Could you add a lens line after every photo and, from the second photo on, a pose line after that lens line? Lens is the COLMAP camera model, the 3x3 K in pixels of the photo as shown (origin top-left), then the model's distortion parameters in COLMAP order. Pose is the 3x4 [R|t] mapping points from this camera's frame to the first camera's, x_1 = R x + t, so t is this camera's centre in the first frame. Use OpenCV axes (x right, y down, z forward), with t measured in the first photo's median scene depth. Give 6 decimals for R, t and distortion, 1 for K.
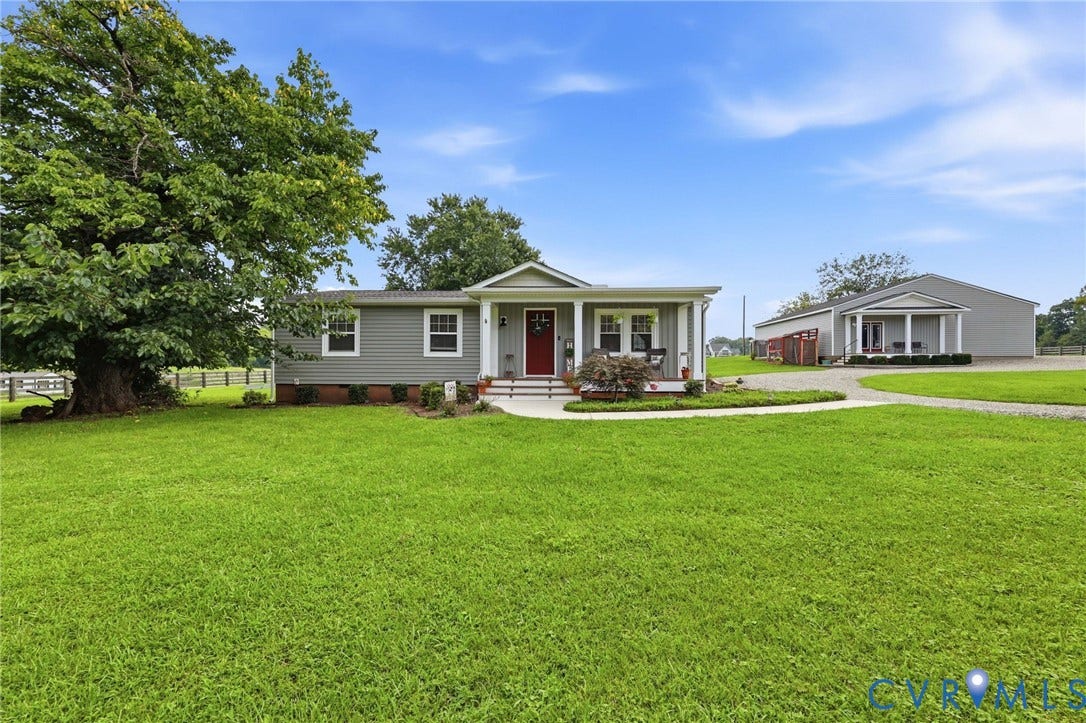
lens RADIAL K [[444.8, 0, 537.7], [0, 444.8, 359.0], [0, 0, 1]] dist [0.001059, 0.000129]
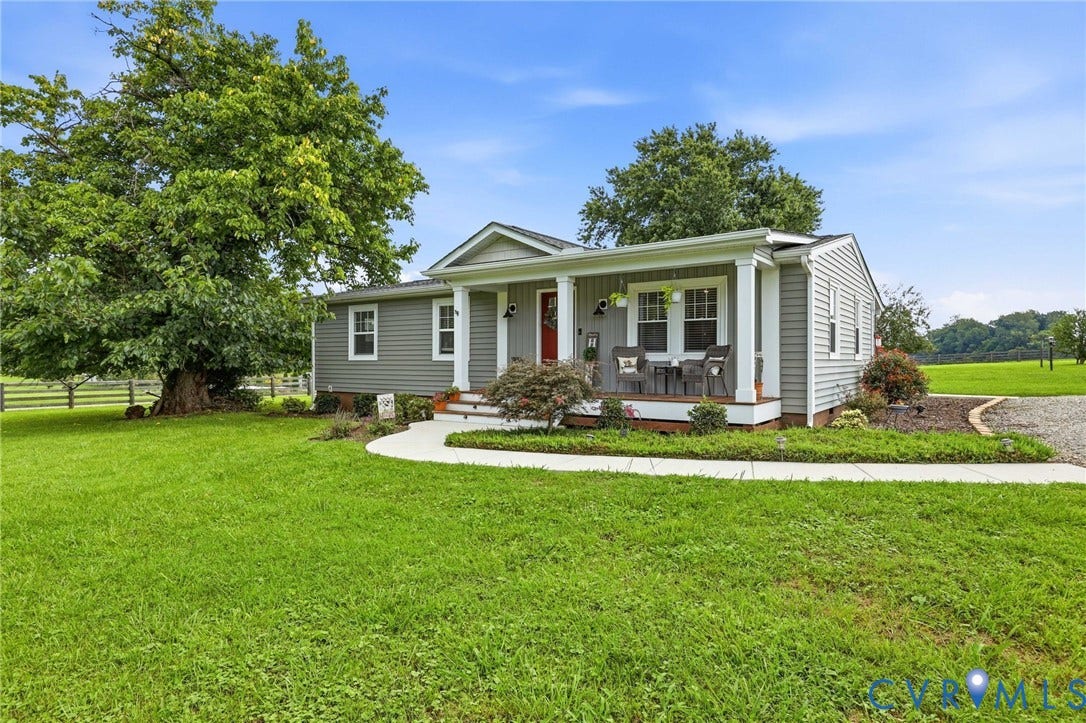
lens RADIAL K [[598.6, 0, 543.0], [0, 598.6, 361.5], [0, 0, 1]] dist [0.003991, -0.000145]
pose [[0.837442, -0.002744, -0.546519, 0.489576], [0.008484, 0.999932, 0.007979, -0.010353], [0.546460, -0.011318, 0.837408, 0.223917]]
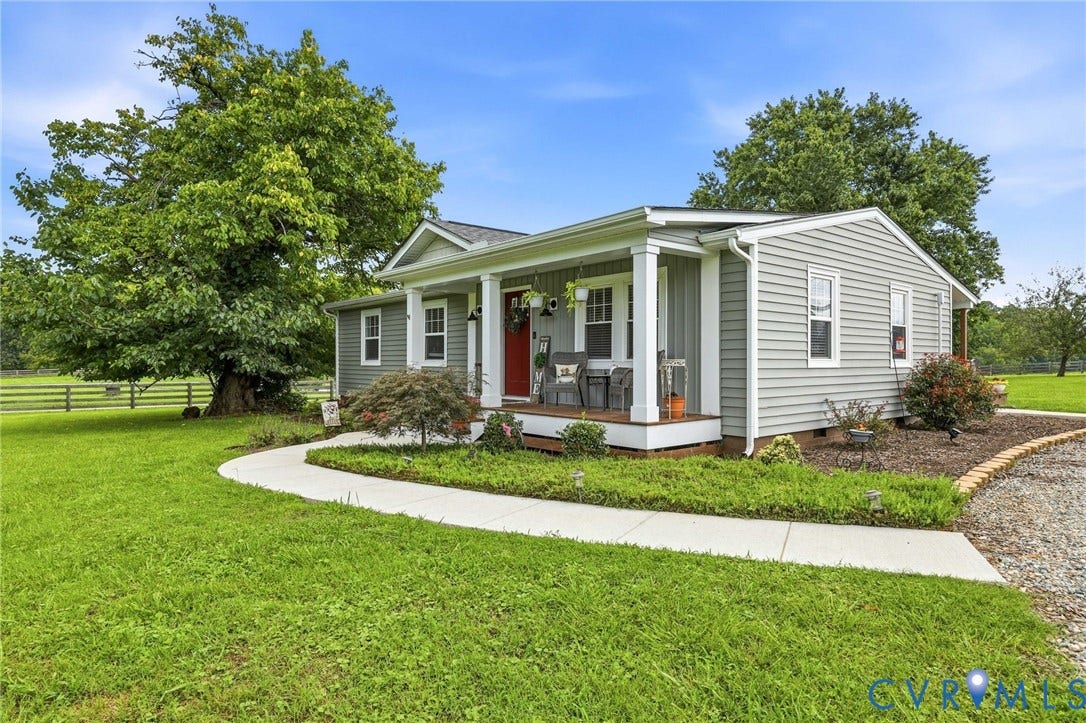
lens RADIAL K [[617.2, 0, 547.3], [0, 617.2, 361.8], [0, 0, 1]] dist [-0.001991, 0.000083]
pose [[0.674457, -0.003391, -0.738306, 0.663200], [0.009027, 0.999953, 0.003653, -0.014692], [0.738259, -0.009128, 0.674456, 0.461706]]
